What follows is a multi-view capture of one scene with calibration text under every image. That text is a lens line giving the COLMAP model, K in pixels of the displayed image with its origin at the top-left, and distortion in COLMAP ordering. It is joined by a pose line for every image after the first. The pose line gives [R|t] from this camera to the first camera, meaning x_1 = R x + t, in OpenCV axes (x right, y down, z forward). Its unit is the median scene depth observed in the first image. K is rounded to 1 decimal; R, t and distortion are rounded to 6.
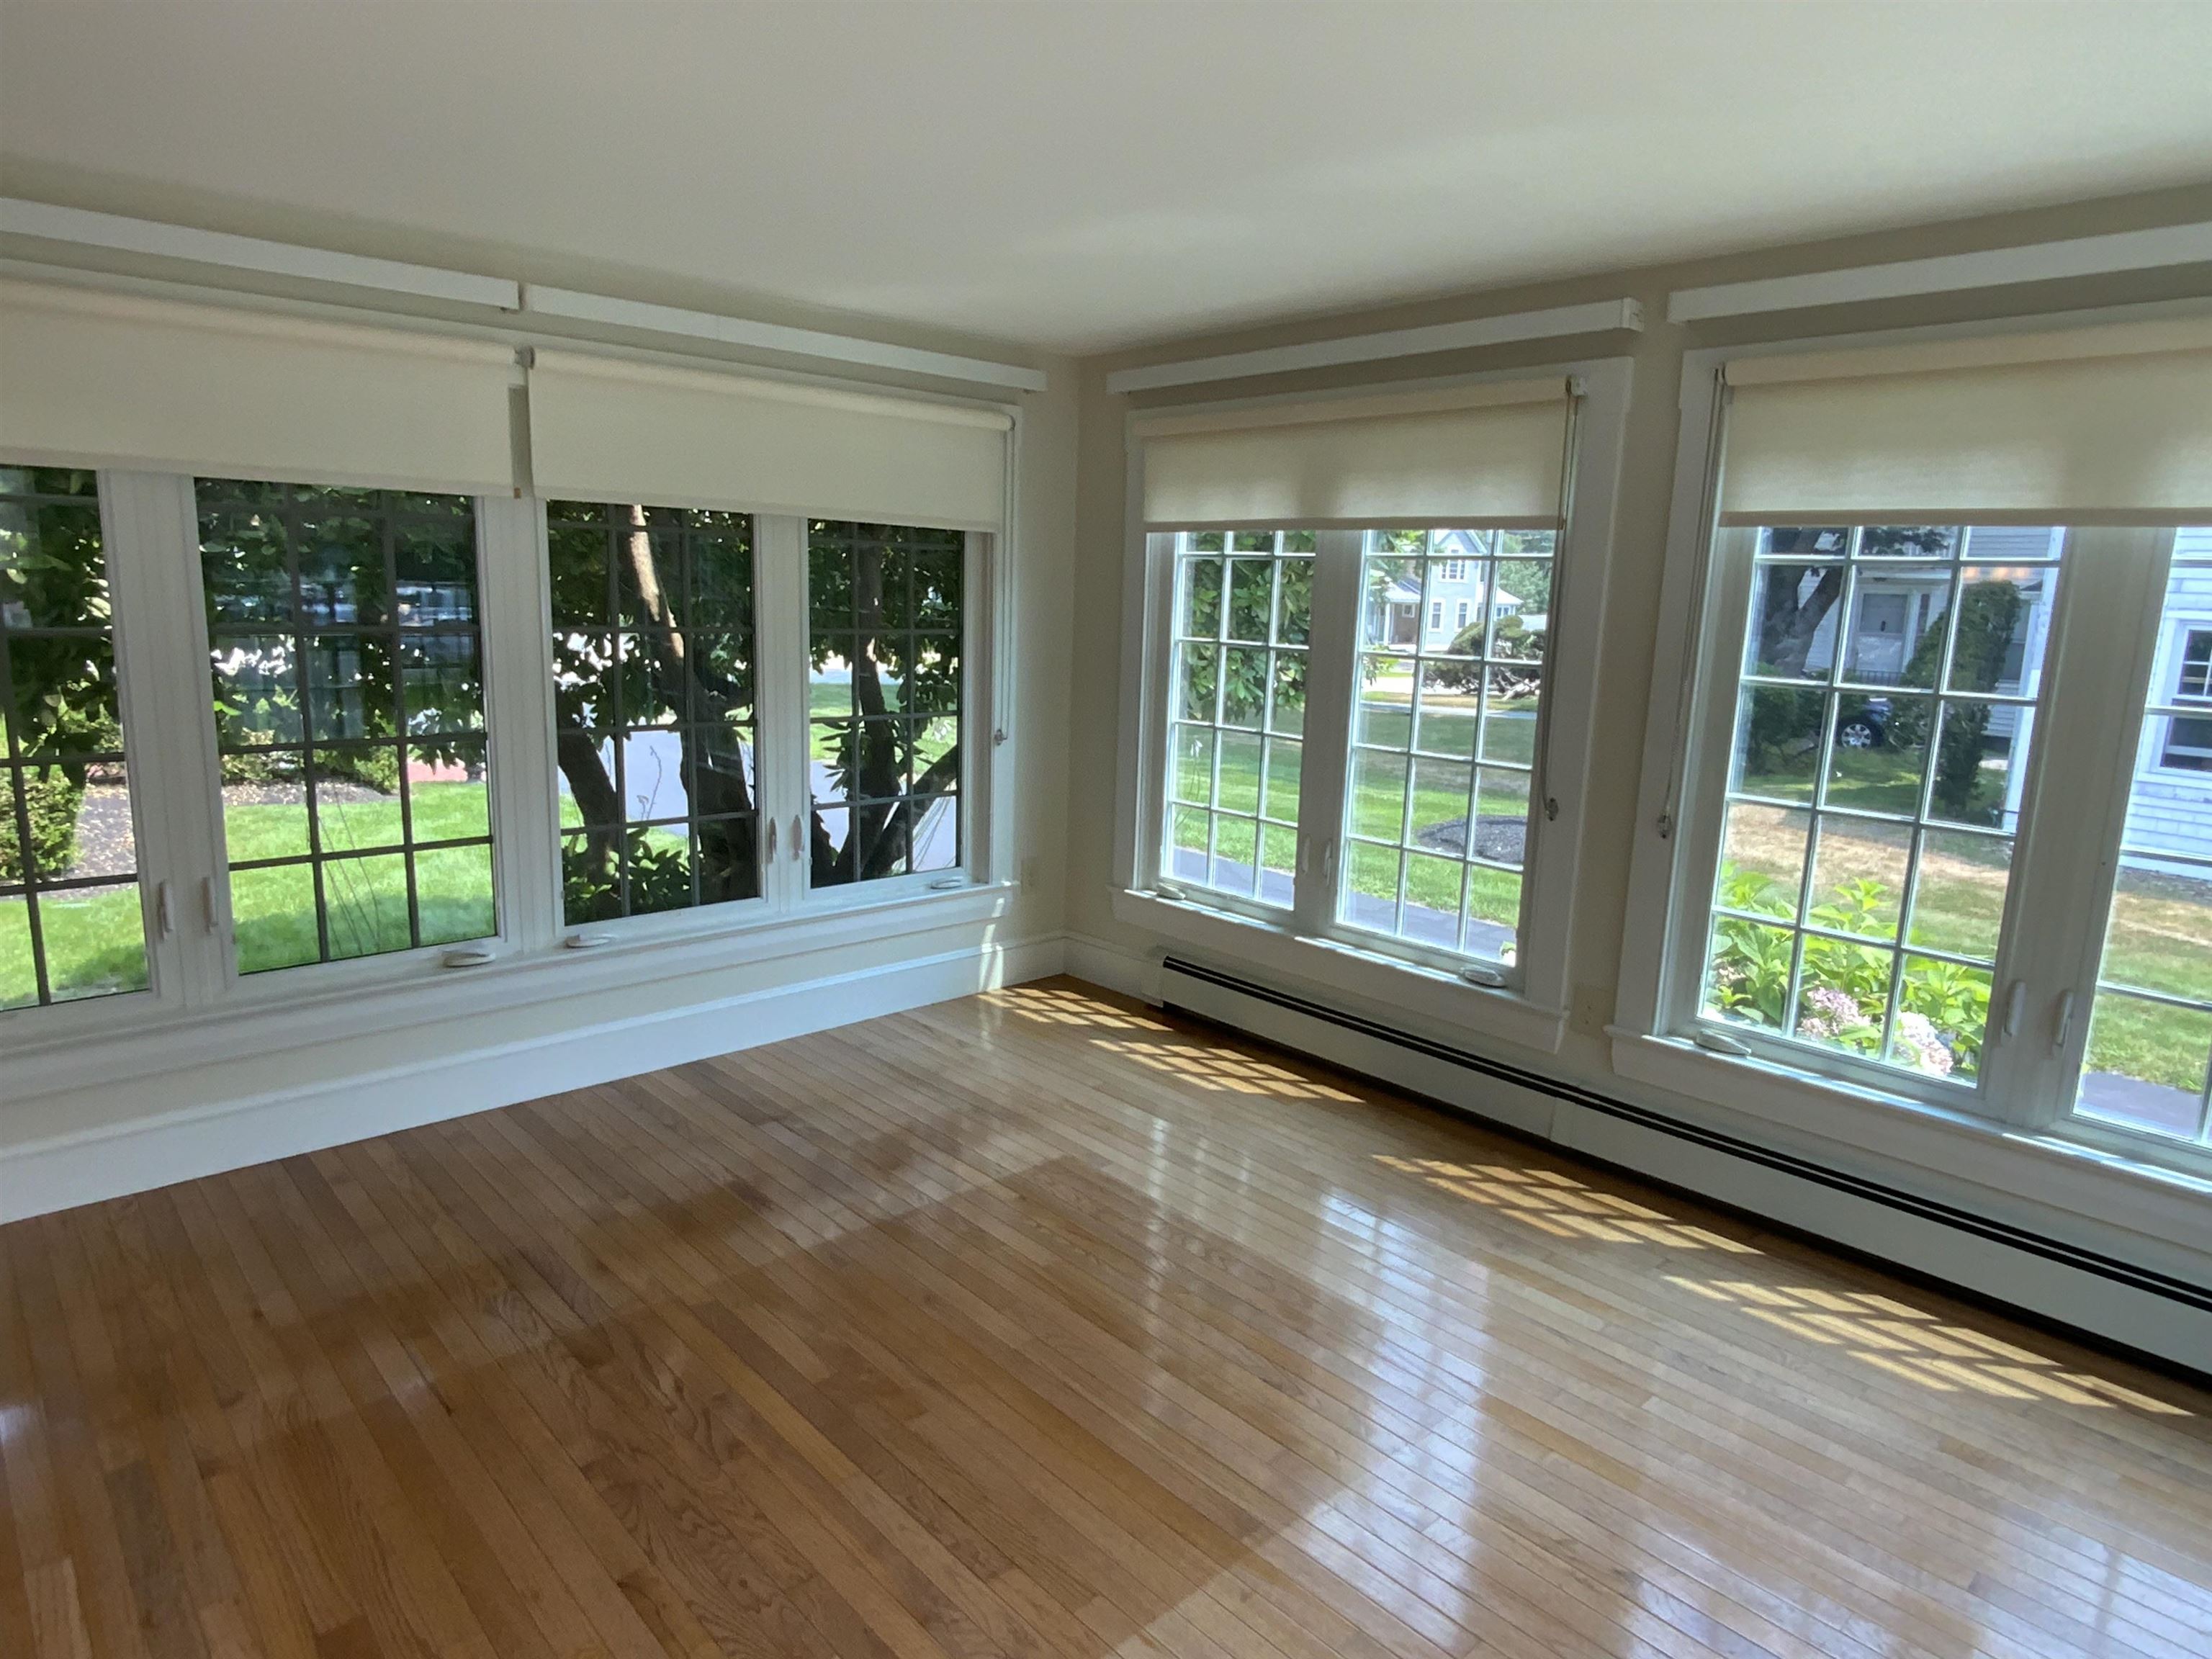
lens RADIAL K [[1296.9, 0, 1098.7], [0, 1296.9, 824.8], [0, 0, 1]] dist [-0.020761, -0.003040]
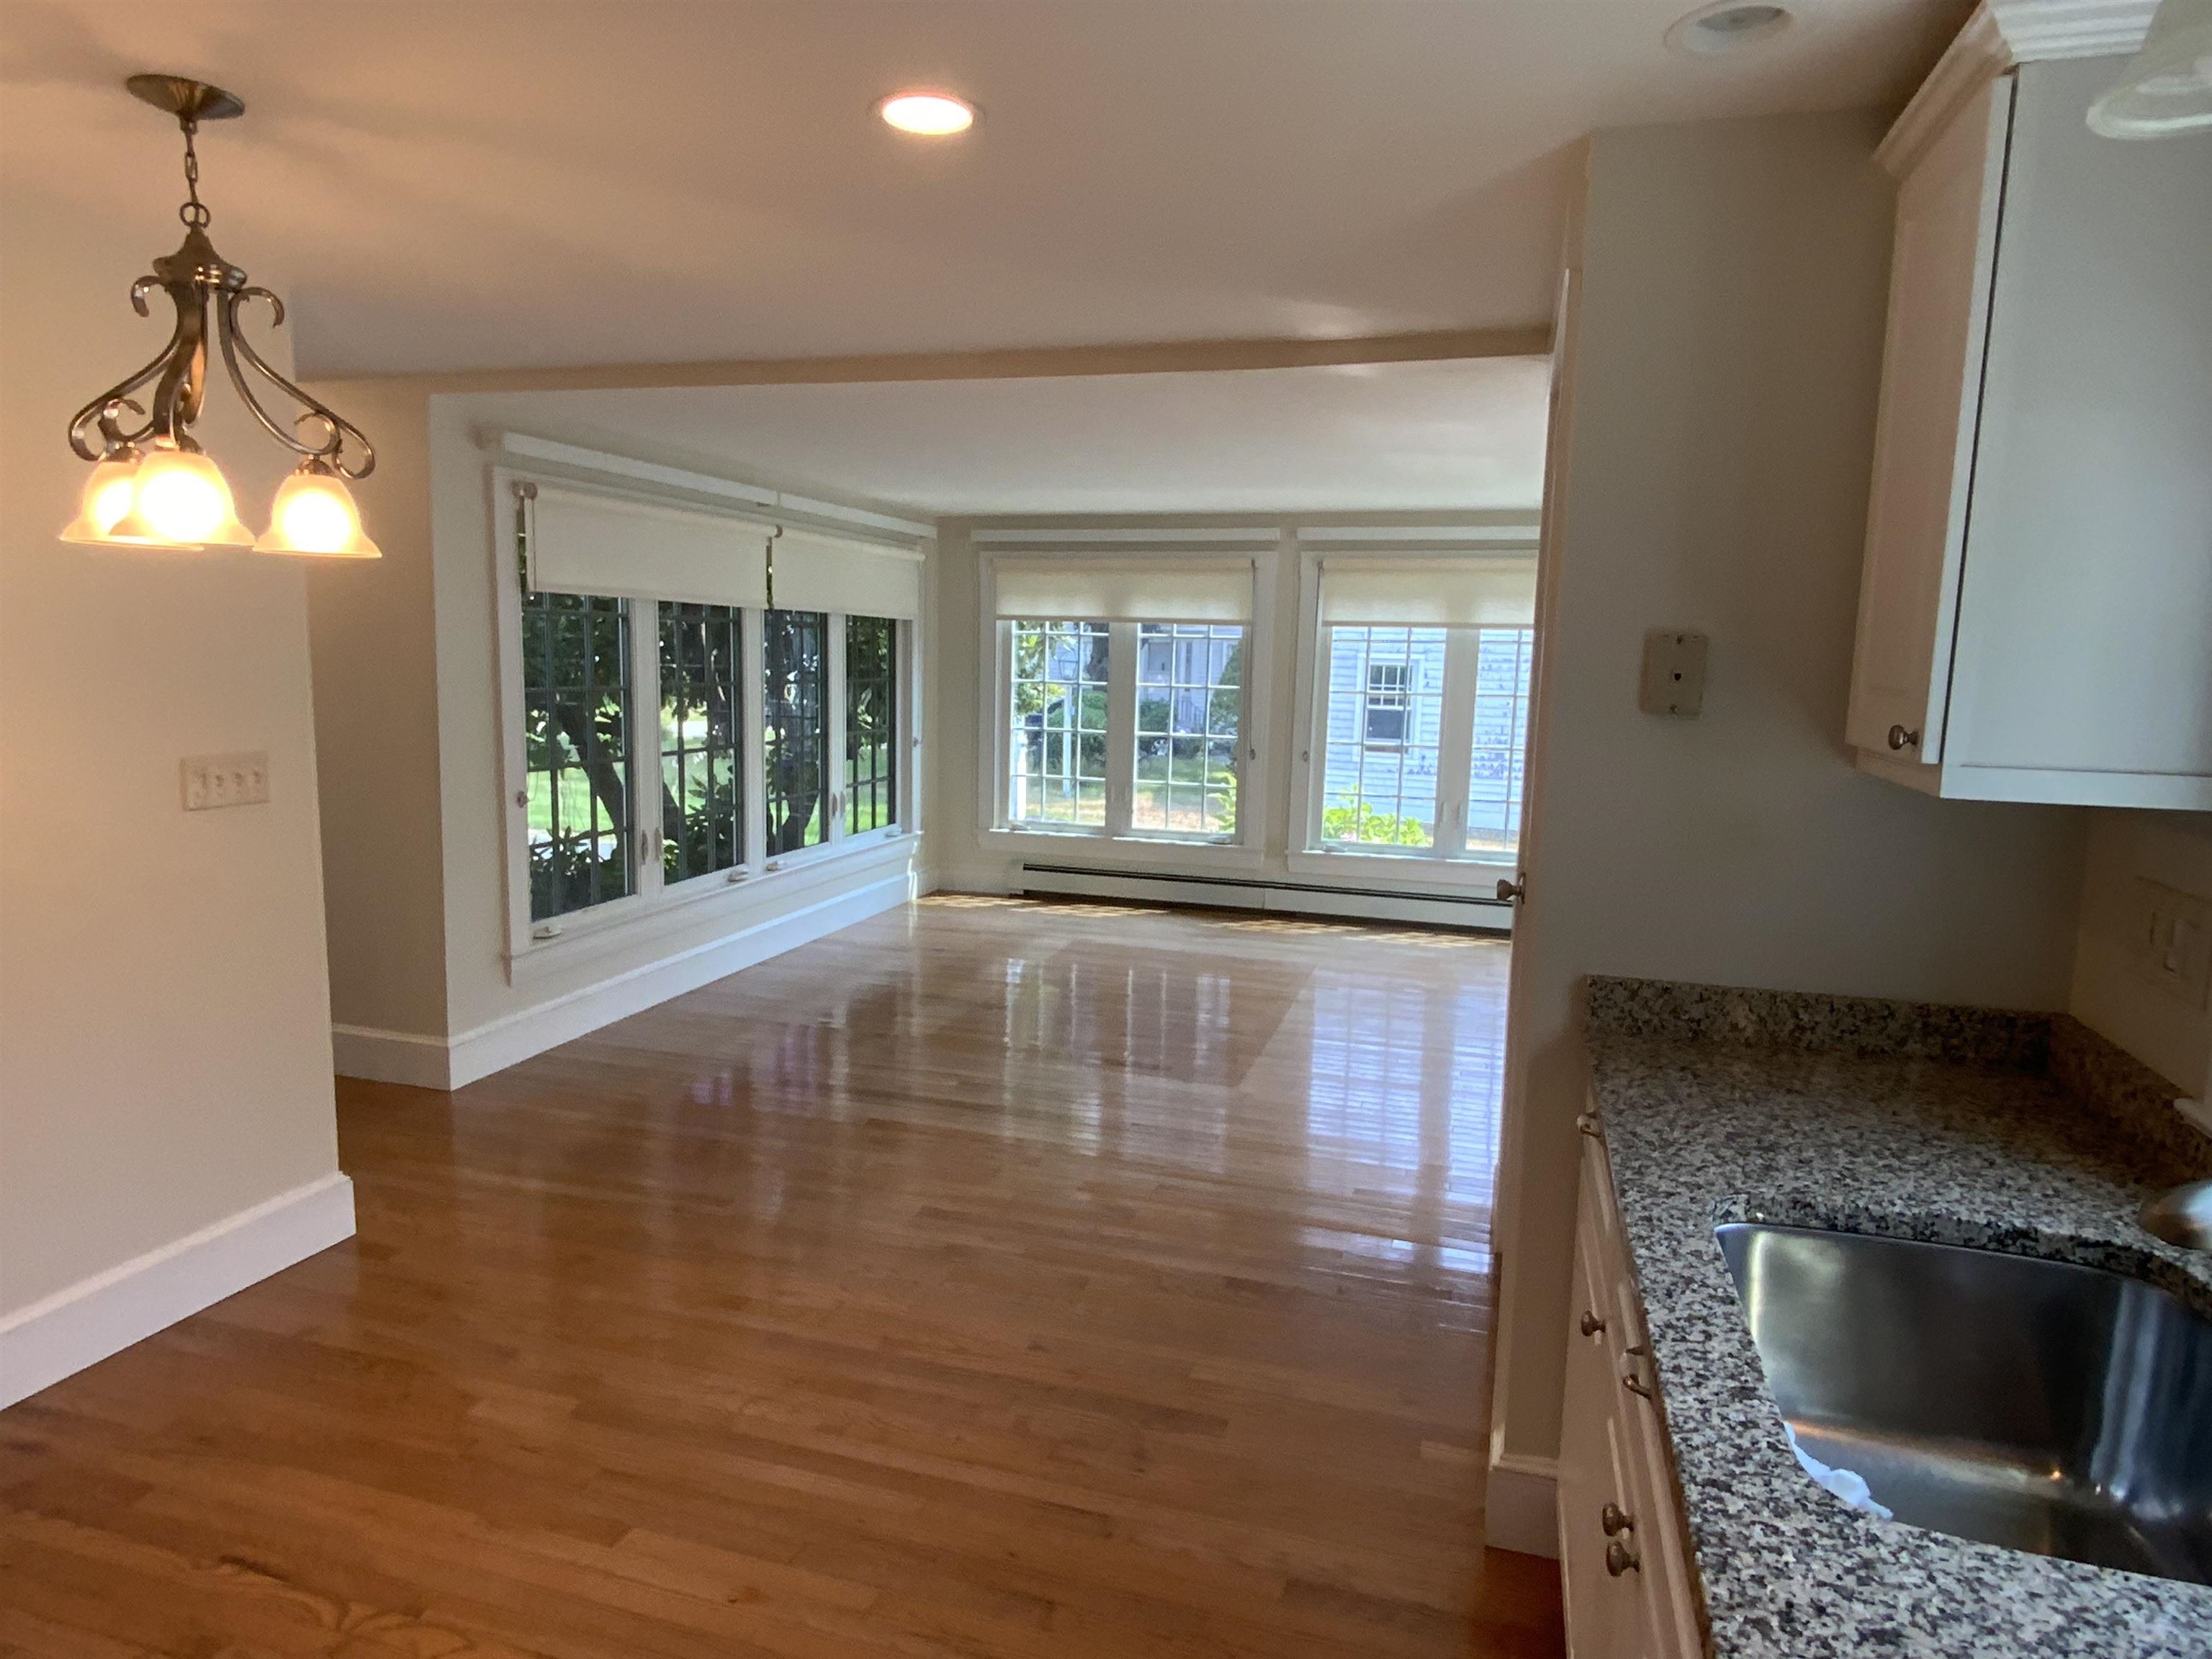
lens RADIAL K [[1296.9, 0, 1109.6], [0, 1296.9, 831.7], [0, 0, 1]] dist [-0.020761, -0.003040]
pose [[0.863710, -0.081025, 0.497433, -0.863336], [0.095399, 0.995433, -0.003501, 0.093141], [-0.494878, 0.050478, 0.867495, -0.686573]]
